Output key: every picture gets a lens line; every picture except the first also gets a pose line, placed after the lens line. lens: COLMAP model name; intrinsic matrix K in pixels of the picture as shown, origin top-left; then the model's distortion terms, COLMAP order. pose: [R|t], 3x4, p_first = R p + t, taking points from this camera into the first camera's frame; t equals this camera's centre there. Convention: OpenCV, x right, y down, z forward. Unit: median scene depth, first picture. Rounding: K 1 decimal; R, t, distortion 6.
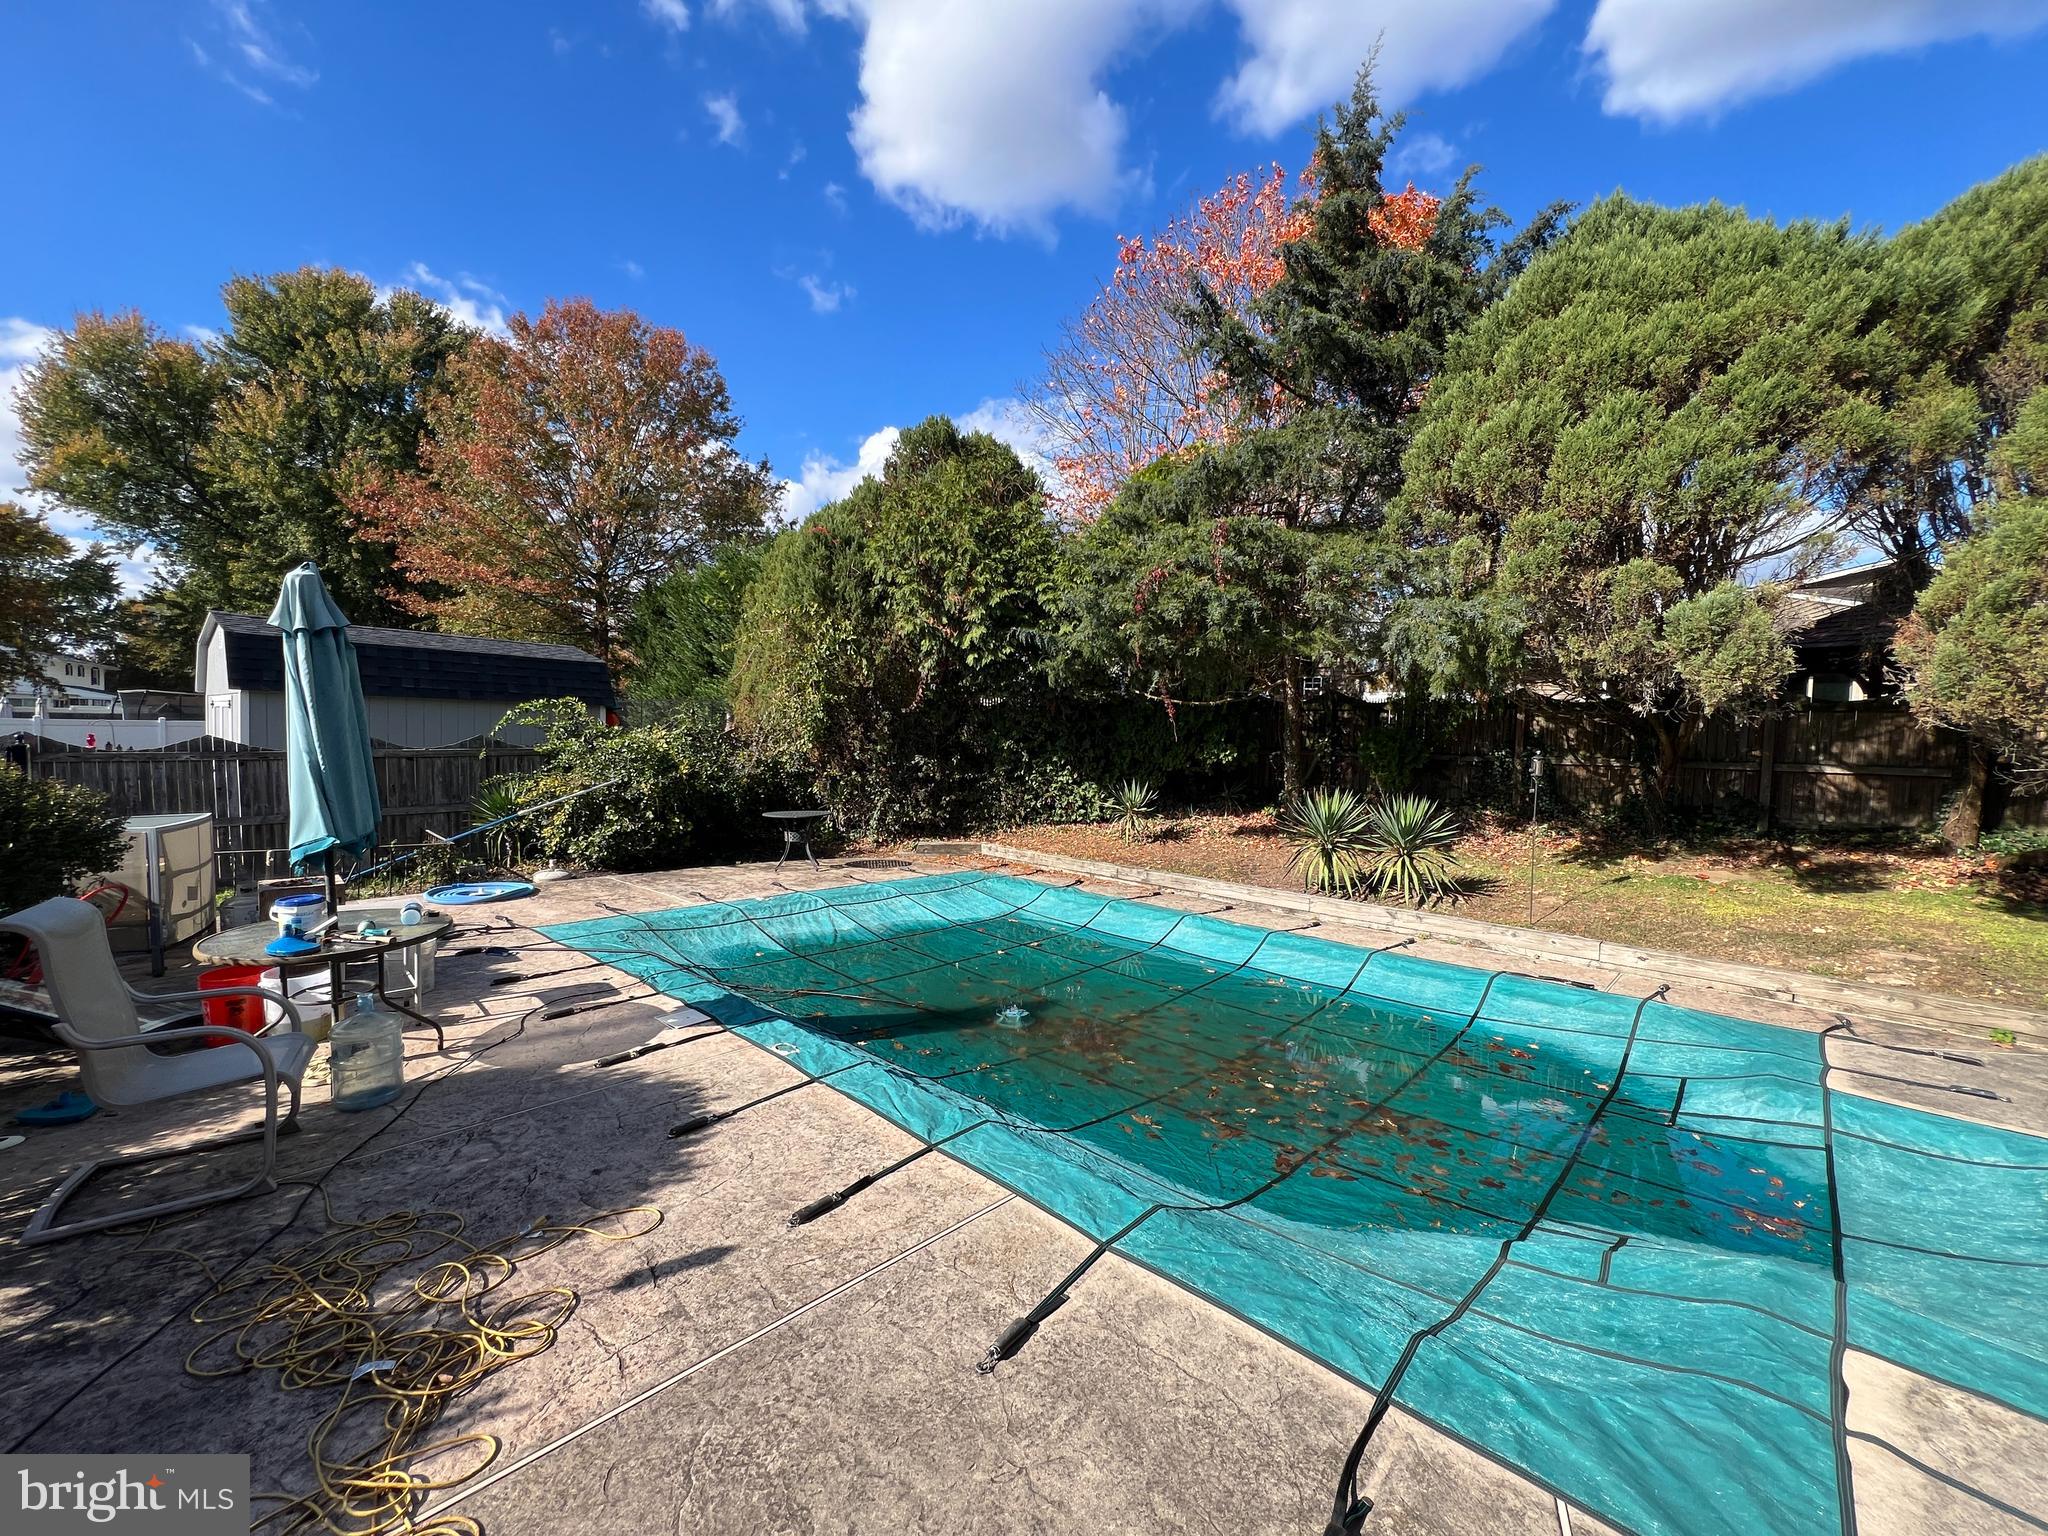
lens RADIAL K [[820.1, 0, 1024.0], [0, 820.1, 768.0], [0, 0, 1]] dist [-0.000278, -0.000128]
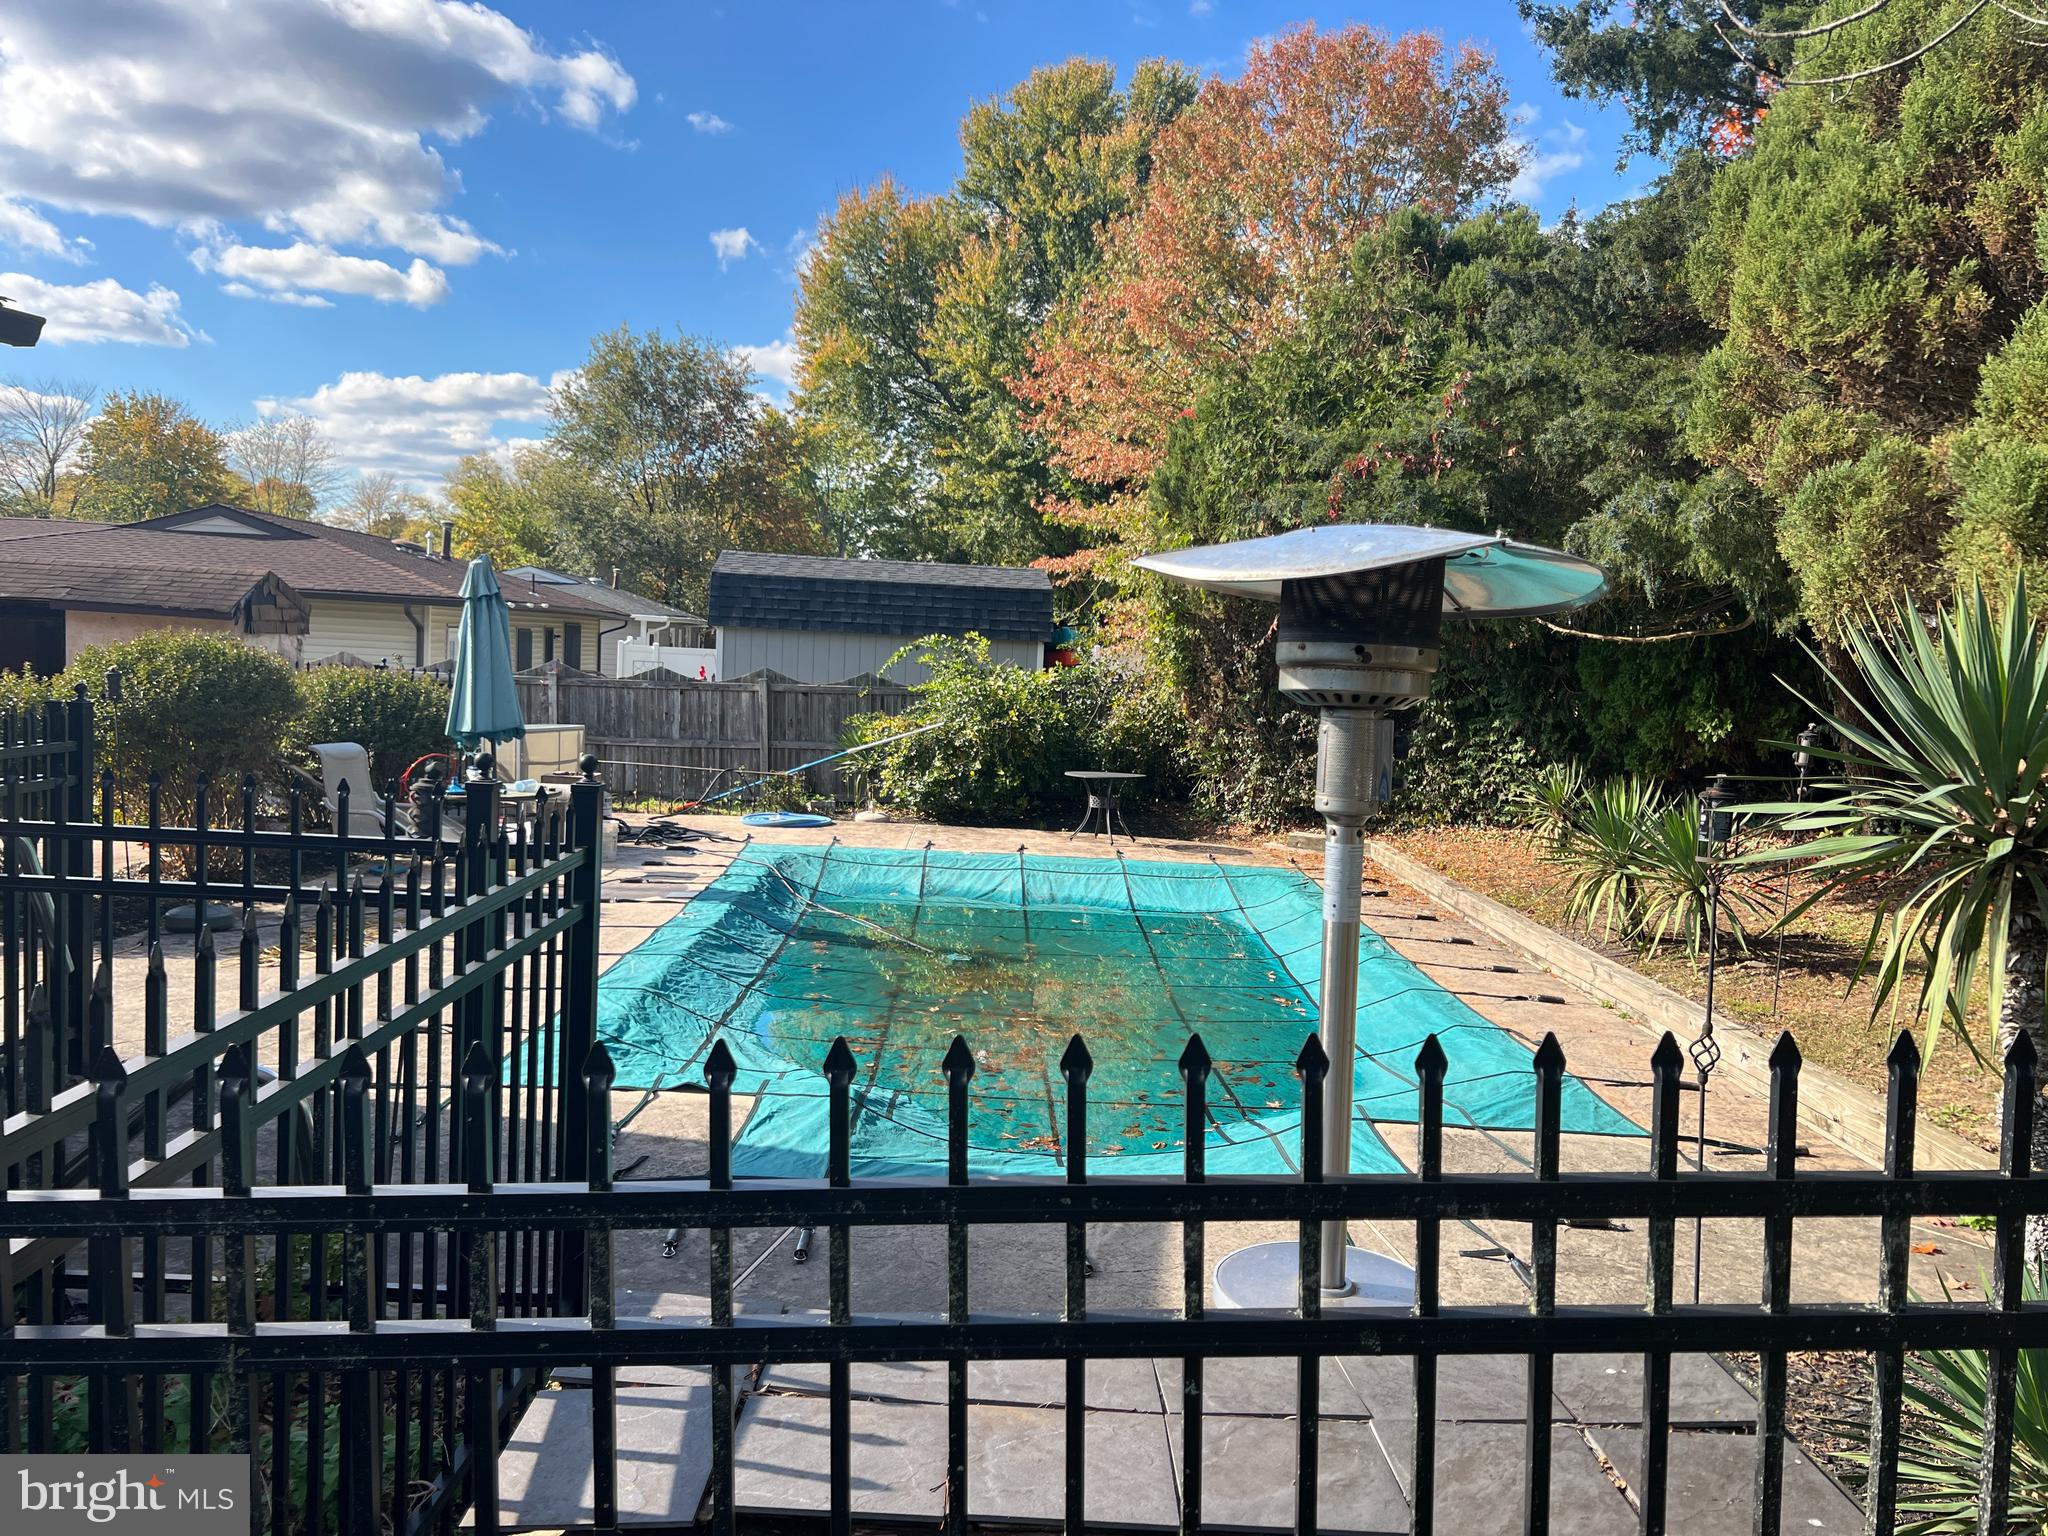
lens RADIAL K [[1548.1, 0, 1016.4], [0, 1548.1, 768.5], [0, 0, 1]] dist [0.075304, 0.002734]
pose [[0.701010, 0.059754, -0.710643, 0.641000], [-0.053320, 0.998086, 0.031326, 0.005089], [0.711155, 0.015931, 0.702855, -0.127609]]
